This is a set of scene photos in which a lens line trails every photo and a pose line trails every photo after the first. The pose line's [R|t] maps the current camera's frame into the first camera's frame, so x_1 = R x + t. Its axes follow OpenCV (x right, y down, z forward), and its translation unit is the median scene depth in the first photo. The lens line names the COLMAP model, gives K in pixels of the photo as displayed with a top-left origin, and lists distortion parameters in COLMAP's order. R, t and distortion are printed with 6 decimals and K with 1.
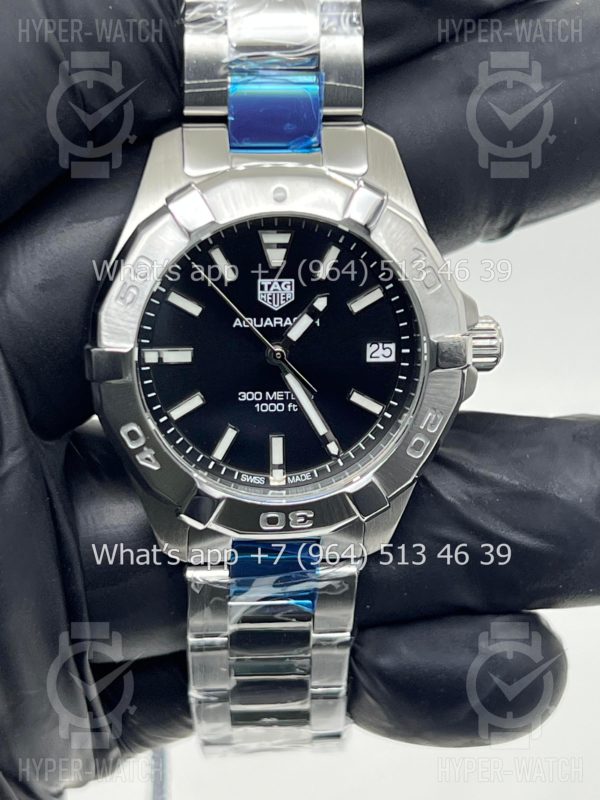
lens RADIAL K [[1841.7, 0, 300.0], [0, 1841.7, 400.0], [0, 0, 1]] dist [0.423156, -6.228729]
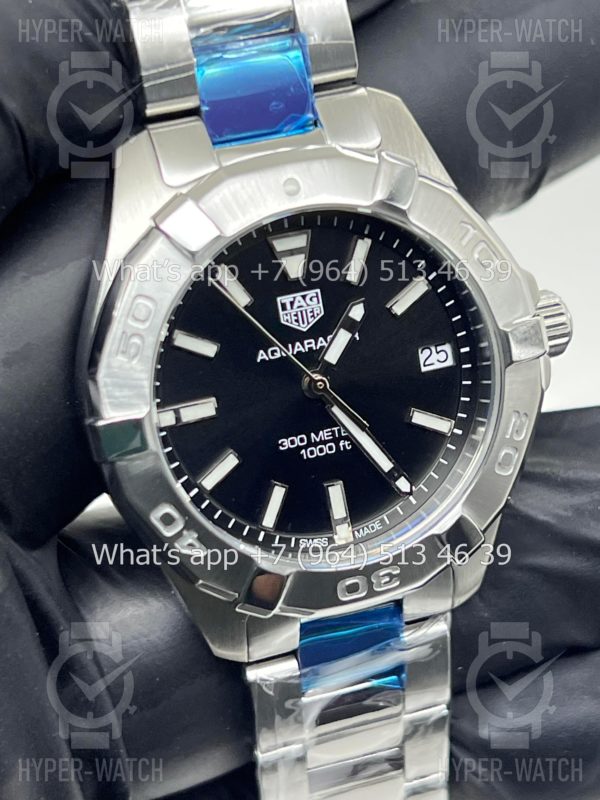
lens RADIAL K [[1841.7, 0, 300.0], [0, 1841.7, 400.0], [0, 0, 1]] dist [0.423156, -6.228729]
pose [[0.971214, -0.198788, 0.131251, -0.126732], [0.202141, 0.979275, -0.012602, -0.009383], [-0.126026, 0.038770, 0.991269, 0.200681]]
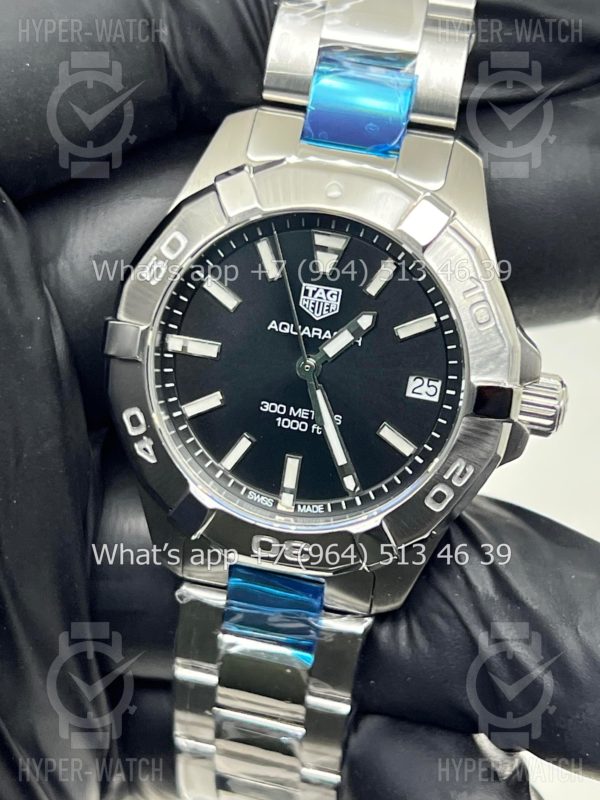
lens RADIAL K [[1841.7, 0, 300.0], [0, 1841.7, 400.0], [0, 0, 1]] dist [0.423156, -6.228729]
pose [[0.954885, 0.189565, -0.228602, 0.194878], [-0.207534, 0.976561, -0.057081, 0.043793], [0.212423, 0.101949, 0.971845, 0.114778]]
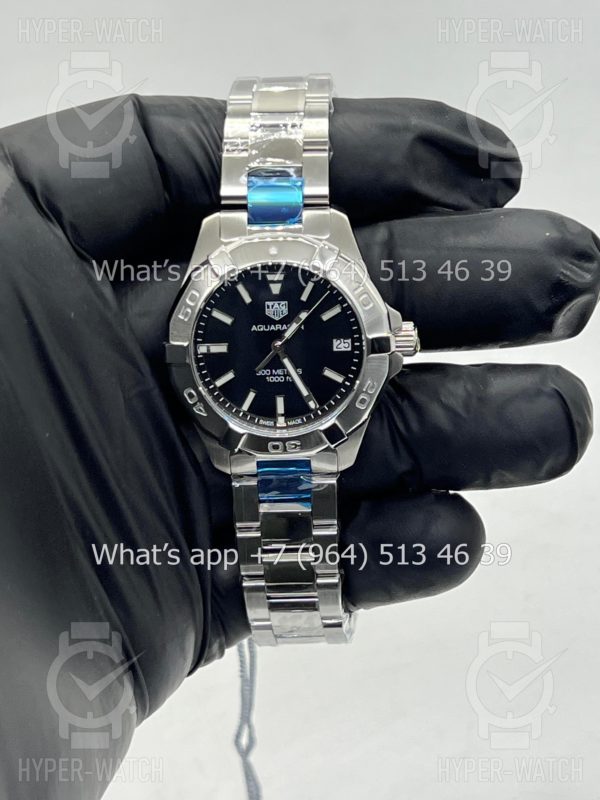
lens RADIAL K [[1841.7, 0, 300.0], [0, 1841.7, 400.0], [0, 0, 1]] dist [0.423156, -6.228729]
pose [[0.986212, -0.006858, -0.165344, 0.281041], [0.004849, 0.999909, -0.012554, 0.044023], [0.165415, 0.011579, 0.986156, -0.632564]]
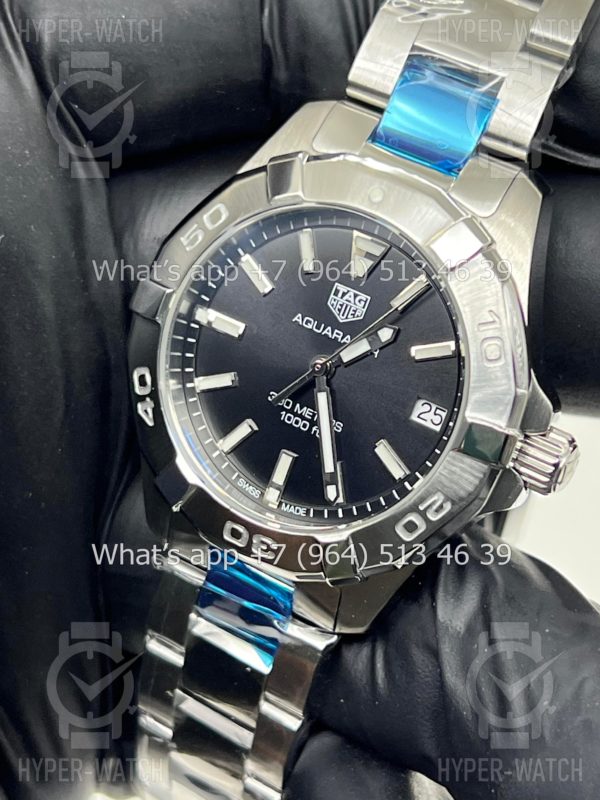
lens RADIAL K [[1841.7, 0, 300.0], [0, 1841.7, 400.0], [0, 0, 1]] dist [0.423156, -6.228729]
pose [[0.815980, 0.389115, -0.427511, 0.366617], [-0.436800, 0.899433, -0.015056, 0.007187], [0.378659, 0.199022, 0.903885, 0.192508]]
